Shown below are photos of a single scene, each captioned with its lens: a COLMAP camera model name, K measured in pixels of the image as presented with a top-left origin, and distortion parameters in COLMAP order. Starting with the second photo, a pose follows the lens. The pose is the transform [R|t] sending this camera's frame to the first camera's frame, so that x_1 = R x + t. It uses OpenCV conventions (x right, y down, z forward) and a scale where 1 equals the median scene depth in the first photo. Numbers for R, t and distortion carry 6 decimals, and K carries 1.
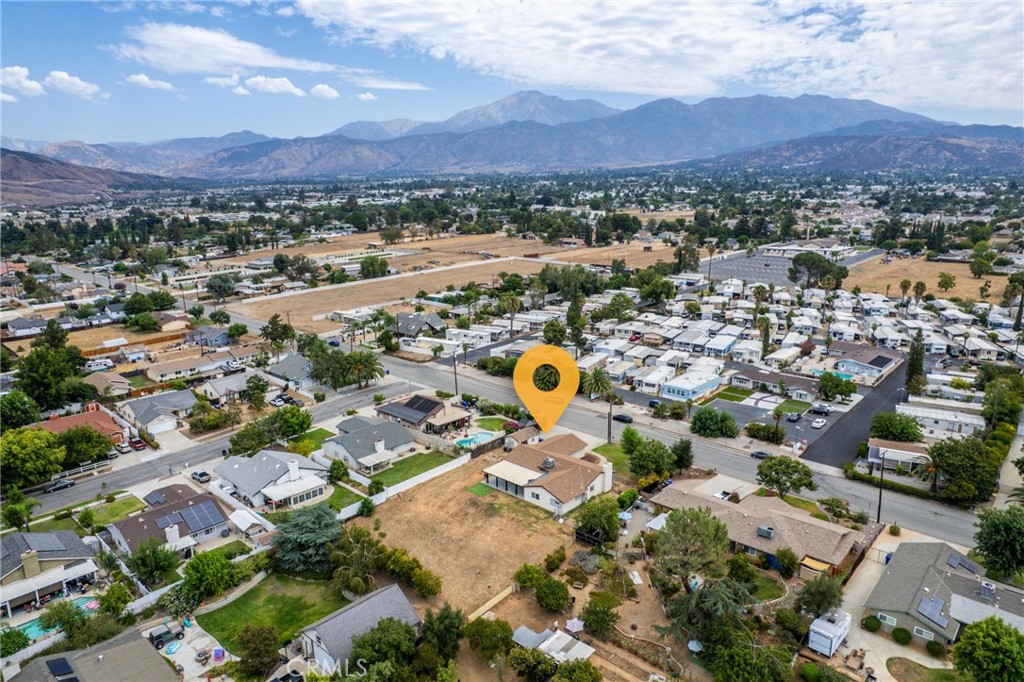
lens RADIAL K [[659.8, 0, 512.0], [0, 659.8, 341.0], [0, 0, 1]] dist [0.003684, 0.002109]
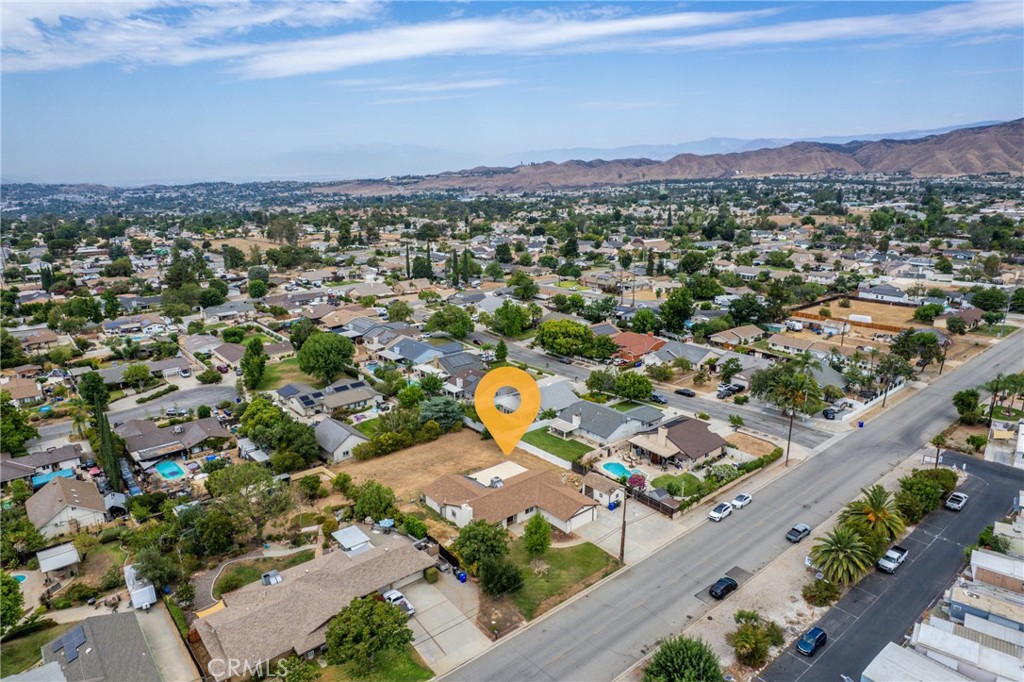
lens RADIAL K [[659.8, 0, 512.0], [0, 659.8, 341.0], [0, 0, 1]] dist [0.003684, 0.002109]
pose [[-0.105091, 0.275102, -0.955654, 0.548258], [-0.221026, 0.930478, 0.292160, -0.173941], [0.969589, 0.241928, -0.036981, 0.616636]]
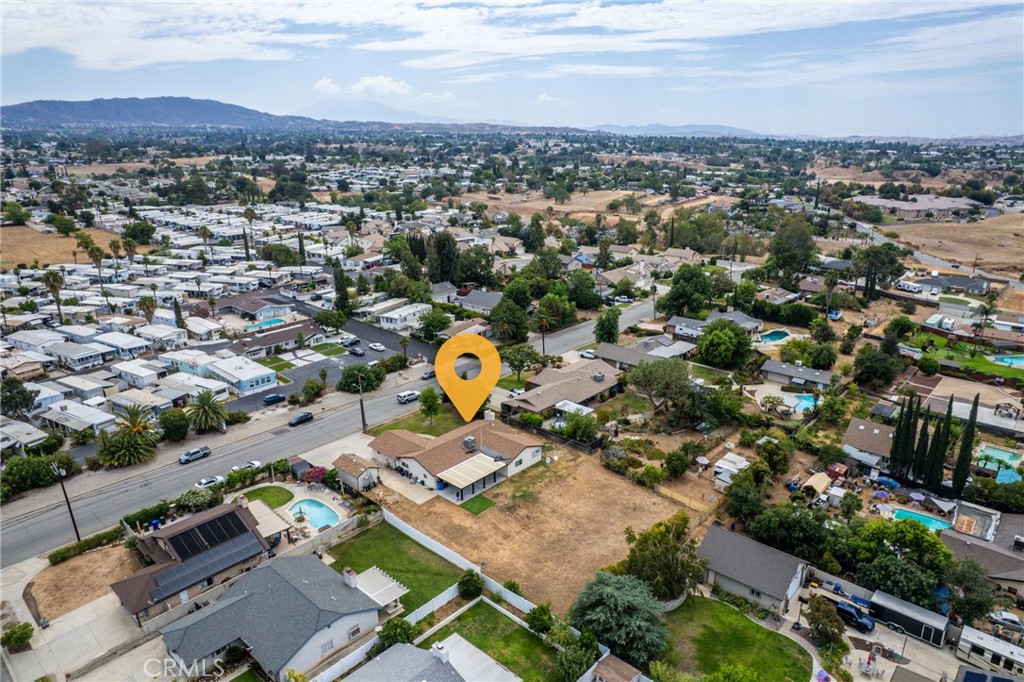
lens RADIAL K [[659.8, 0, 512.0], [0, 659.8, 341.0], [0, 0, 1]] dist [0.003684, 0.002109]
pose [[-0.010805, -0.288026, 0.957562, -0.471890], [0.241680, 0.928474, 0.282004, -0.113213], [-0.970296, 0.234471, 0.059578, 0.527311]]
